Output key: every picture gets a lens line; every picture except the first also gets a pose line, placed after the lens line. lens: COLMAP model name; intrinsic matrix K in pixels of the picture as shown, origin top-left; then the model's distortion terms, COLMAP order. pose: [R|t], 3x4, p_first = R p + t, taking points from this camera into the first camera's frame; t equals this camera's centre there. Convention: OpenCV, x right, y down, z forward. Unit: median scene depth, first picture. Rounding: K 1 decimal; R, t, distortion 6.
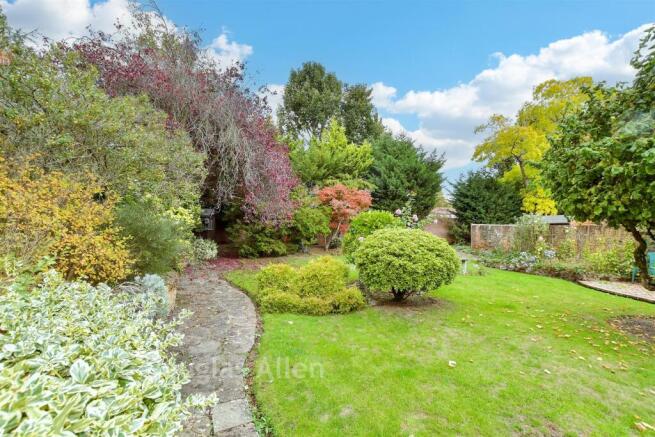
lens RADIAL K [[288.7, 0, 326.9], [0, 288.7, 219.9], [0, 0, 1]] dist [0.002046, 0.000237]
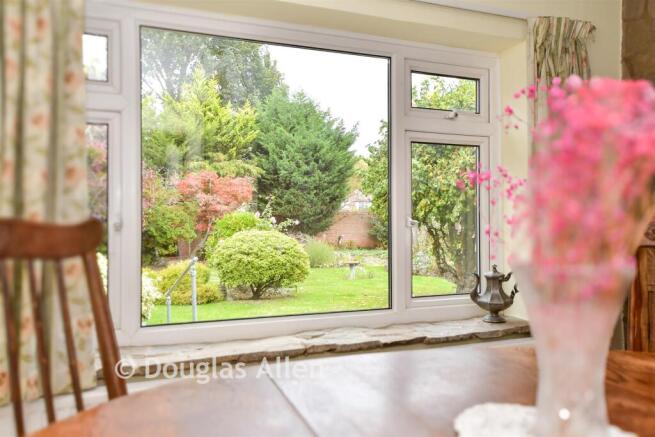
lens RADIAL K [[546.2, 0, 329.7], [0, 546.2, 219.1], [0, 0, 1]] dist [0.014893, 0.004976]
pose [[0.971950, -0.021081, 0.234240, 0.014637], [0.018289, 0.999734, 0.014082, -0.013052], [-0.234474, -0.009403, 0.972077, -0.361955]]
